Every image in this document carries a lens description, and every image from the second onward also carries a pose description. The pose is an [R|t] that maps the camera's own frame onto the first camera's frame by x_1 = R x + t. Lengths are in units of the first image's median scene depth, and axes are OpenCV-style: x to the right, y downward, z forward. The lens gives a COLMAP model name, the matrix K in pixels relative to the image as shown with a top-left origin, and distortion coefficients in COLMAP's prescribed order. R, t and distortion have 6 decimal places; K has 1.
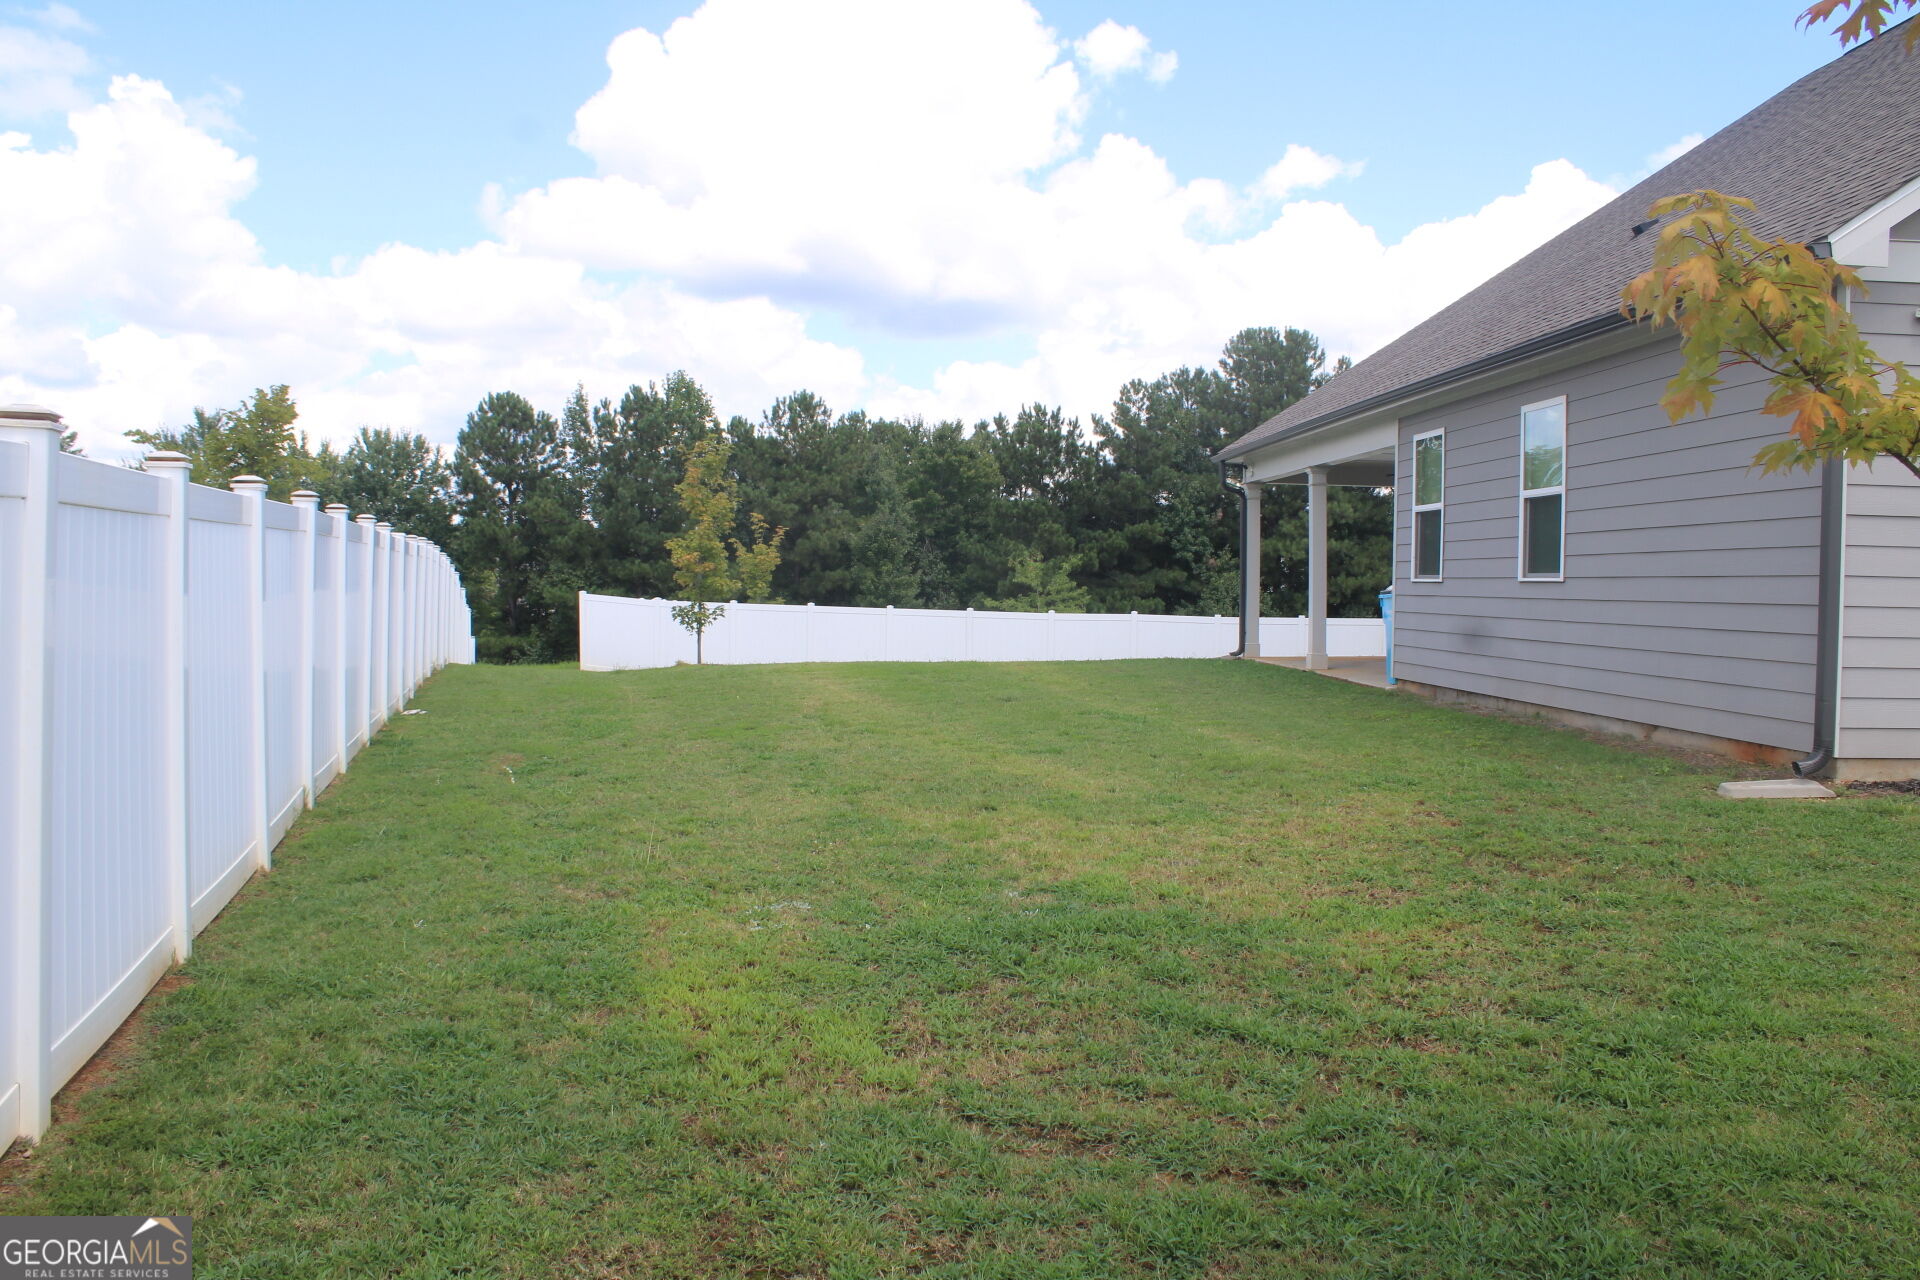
lens RADIAL K [[1576.9, 0, 952.2], [0, 1576.9, 638.3], [0, 0, 1]] dist [-0.155333, 0.140151]
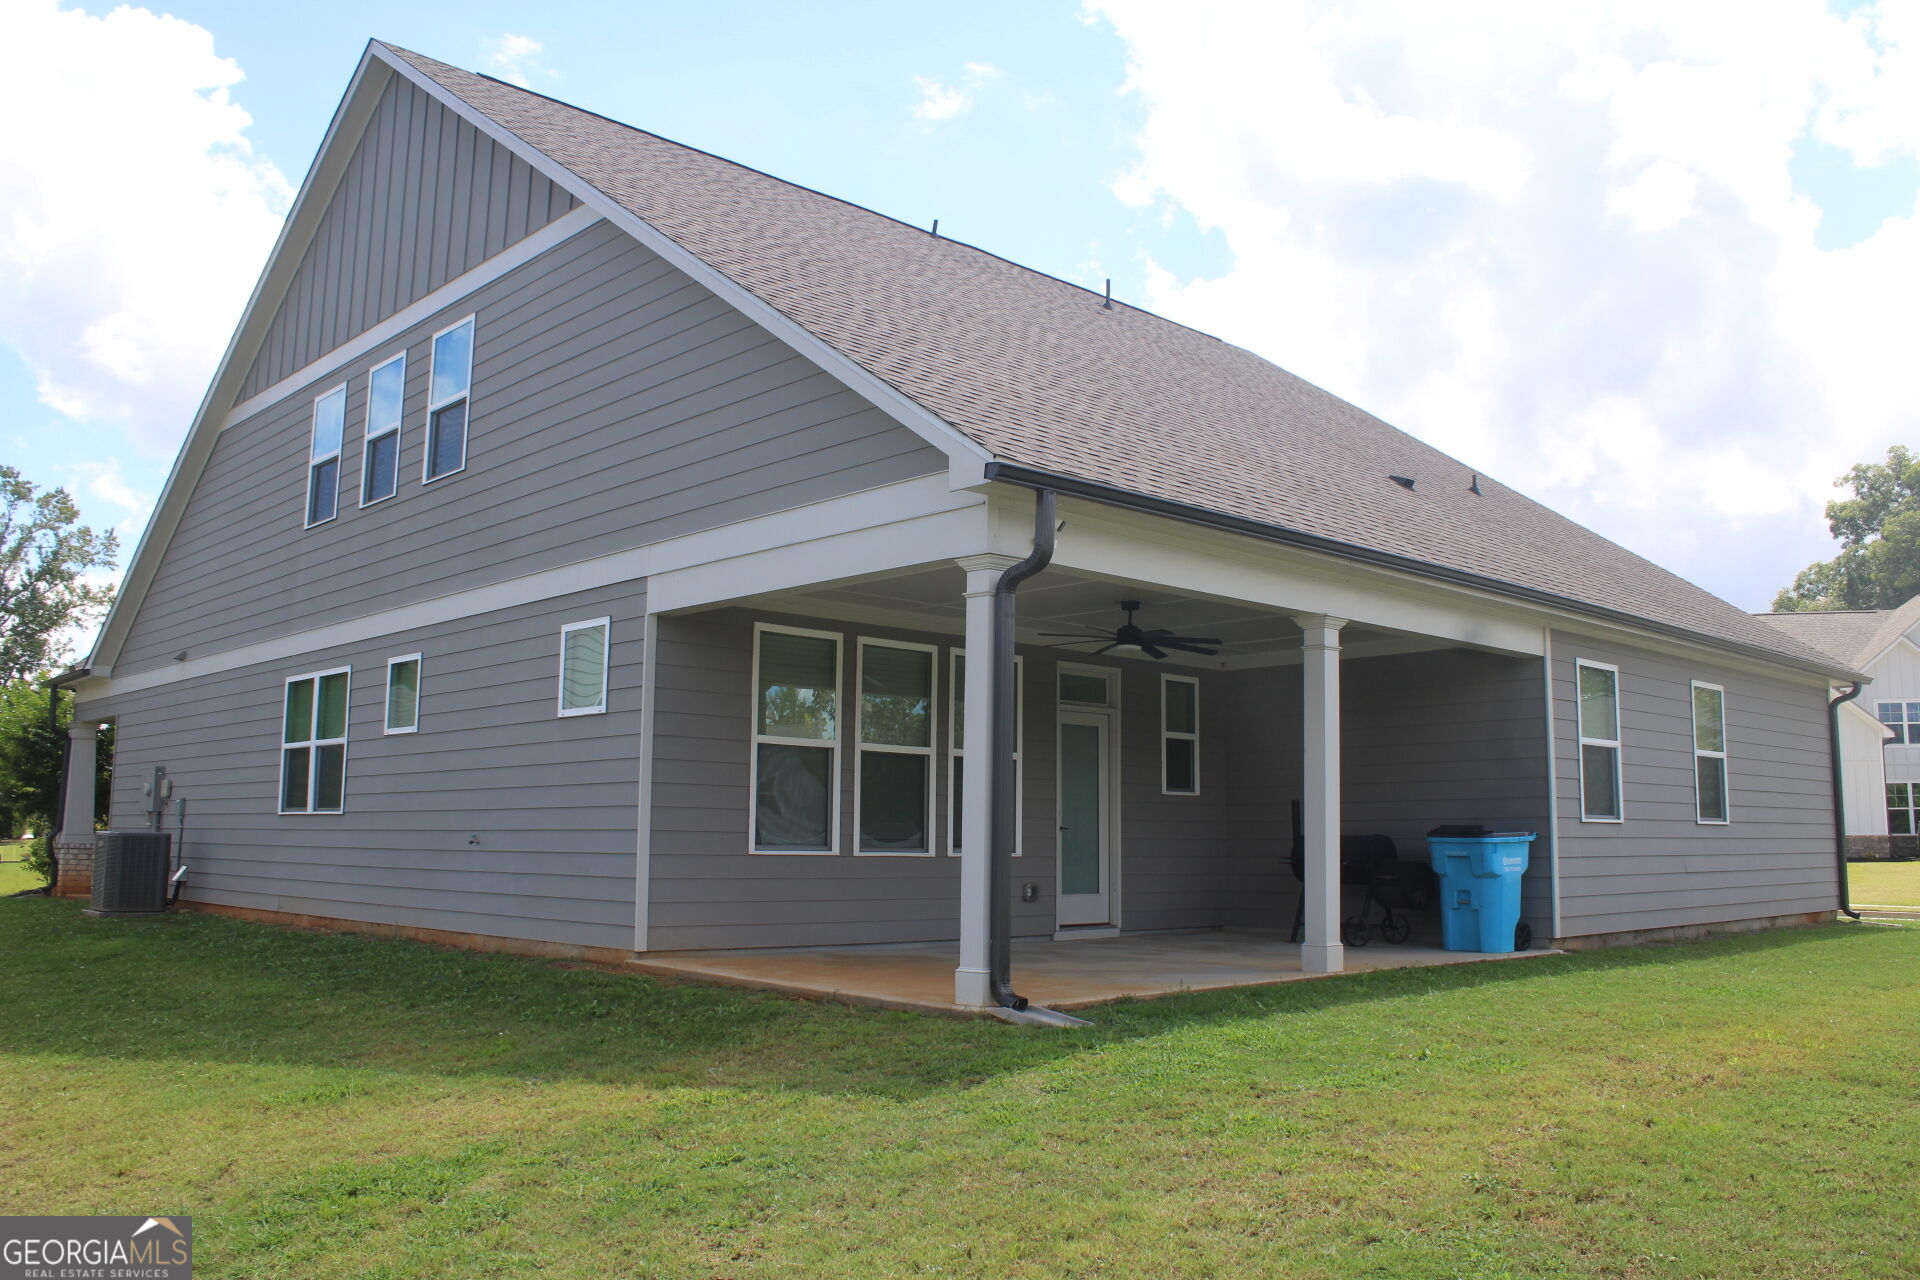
lens RADIAL K [[1576.9, 0, 952.2], [0, 1576.9, 638.3], [0, 0, 1]] dist [-0.155333, 0.140151]
pose [[-0.648992, 0.075654, 0.757025, -0.029881], [0.007867, 0.995658, -0.092757, -0.013156], [-0.760755, -0.054243, -0.646769, 0.389574]]
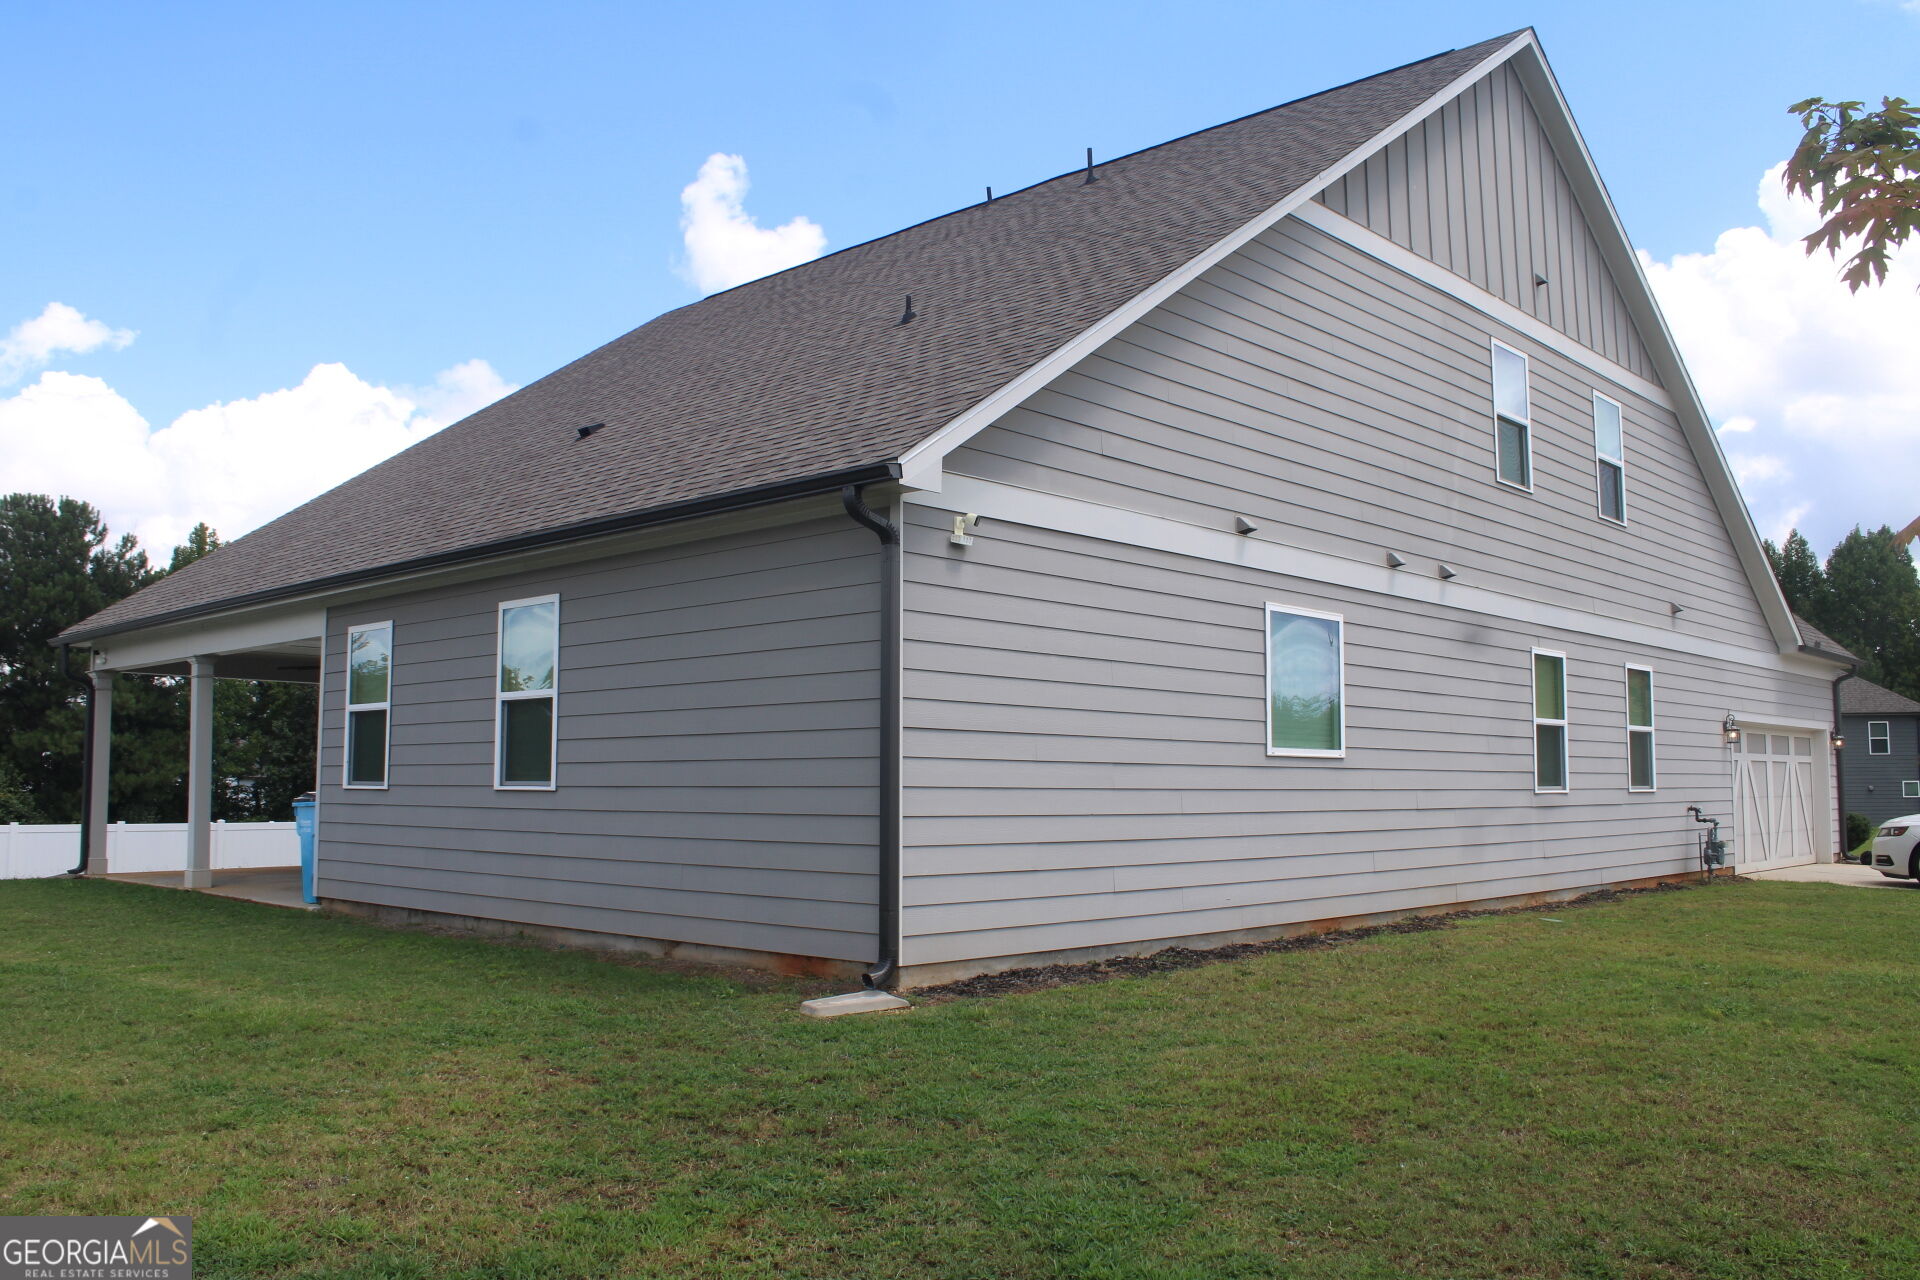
lens RADIAL K [[1576.9, 0, 952.2], [0, 1576.9, 638.3], [0, 0, 1]] dist [-0.155333, 0.140151]
pose [[0.724646, 0.052754, 0.687099, -0.014049], [0.033729, 0.993155, -0.111824, -0.002382], [-0.688295, 0.104208, 0.717907, 0.023483]]
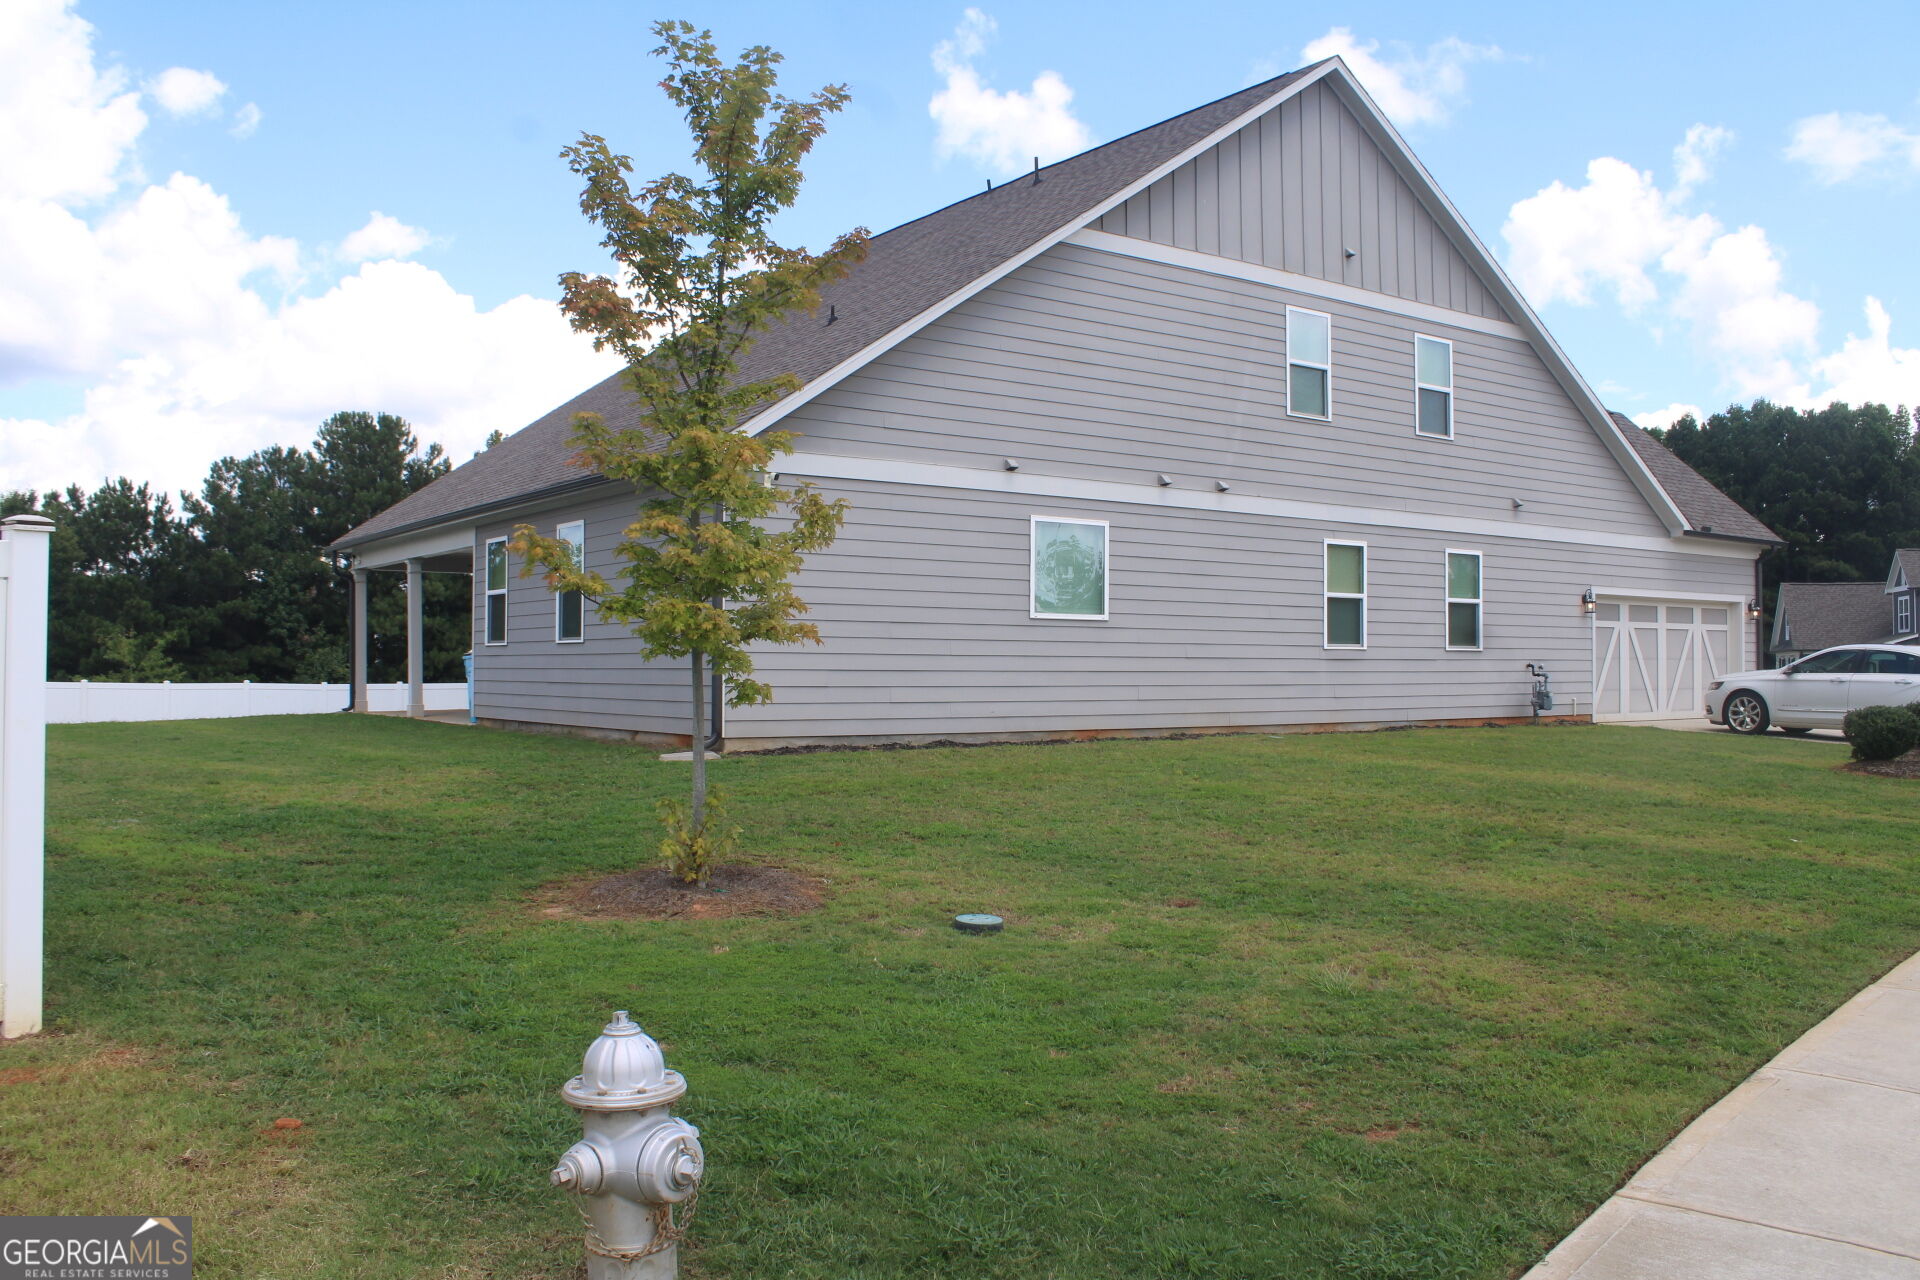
lens RADIAL K [[1576.9, 0, 952.2], [0, 1576.9, 638.3], [0, 0, 1]] dist [-0.155333, 0.140151]
pose [[0.843847, -0.002905, 0.536576, -0.019805], [0.029403, 0.998733, -0.040833, 0.005294], [-0.535777, 0.050233, 0.842864, -0.079435]]
